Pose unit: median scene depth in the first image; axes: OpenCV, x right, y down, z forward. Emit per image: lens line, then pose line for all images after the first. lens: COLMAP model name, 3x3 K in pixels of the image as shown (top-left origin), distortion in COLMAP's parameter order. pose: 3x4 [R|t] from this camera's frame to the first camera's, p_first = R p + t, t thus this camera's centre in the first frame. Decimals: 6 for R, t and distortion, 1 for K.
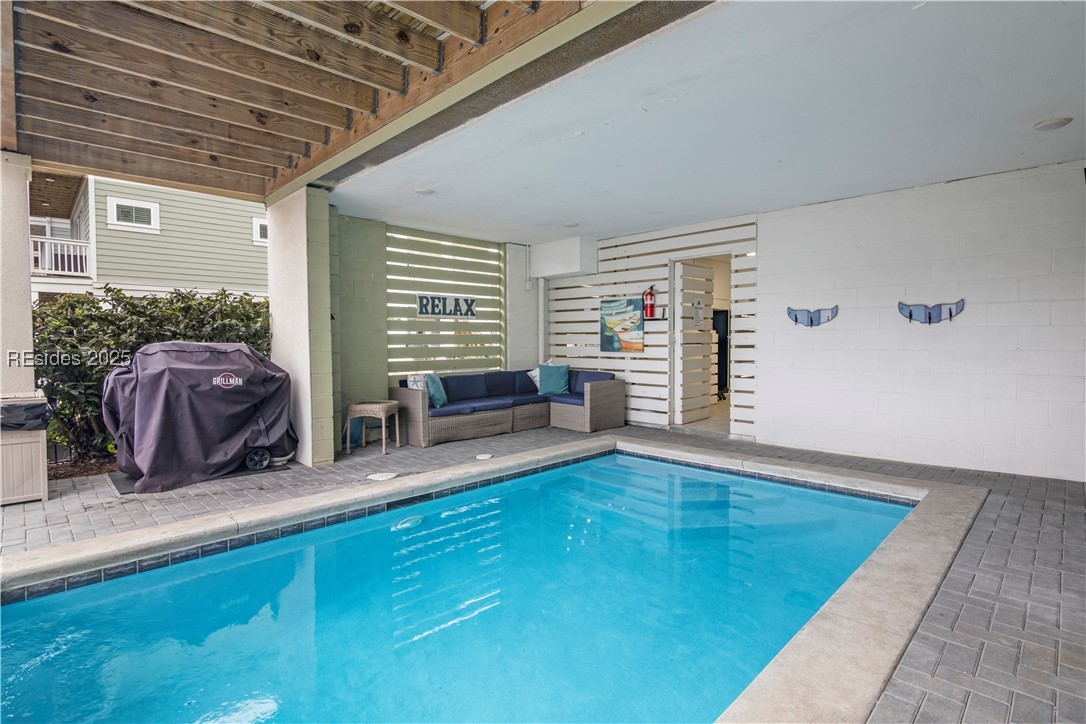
lens RADIAL K [[532.8, 0, 543.0], [0, 532.8, 362.0], [0, 0, 1]] dist [-0.004508, -0.000219]
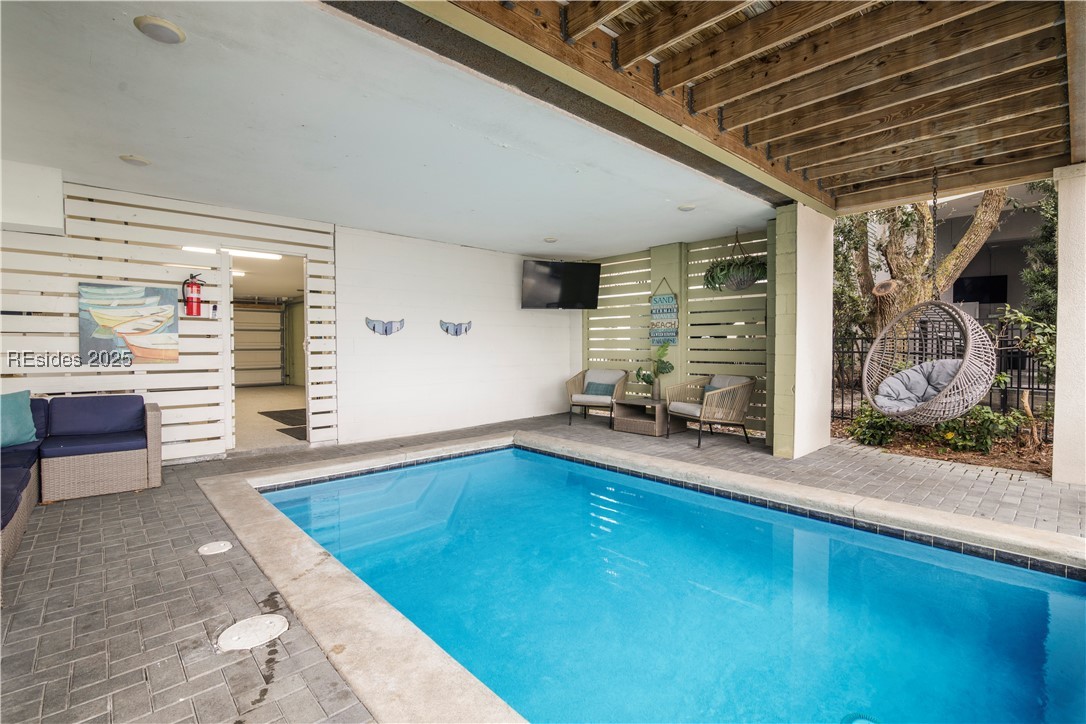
lens RADIAL K [[500.6, 0, 547.5], [0, 500.6, 358.2], [0, 0, 1]] dist [-0.015917, 0.000179]
pose [[0.035644, -0.018756, 0.999189, -0.441047], [0.042145, 0.998963, 0.017248, -0.013654], [-0.998476, 0.041496, 0.036397, 0.436066]]
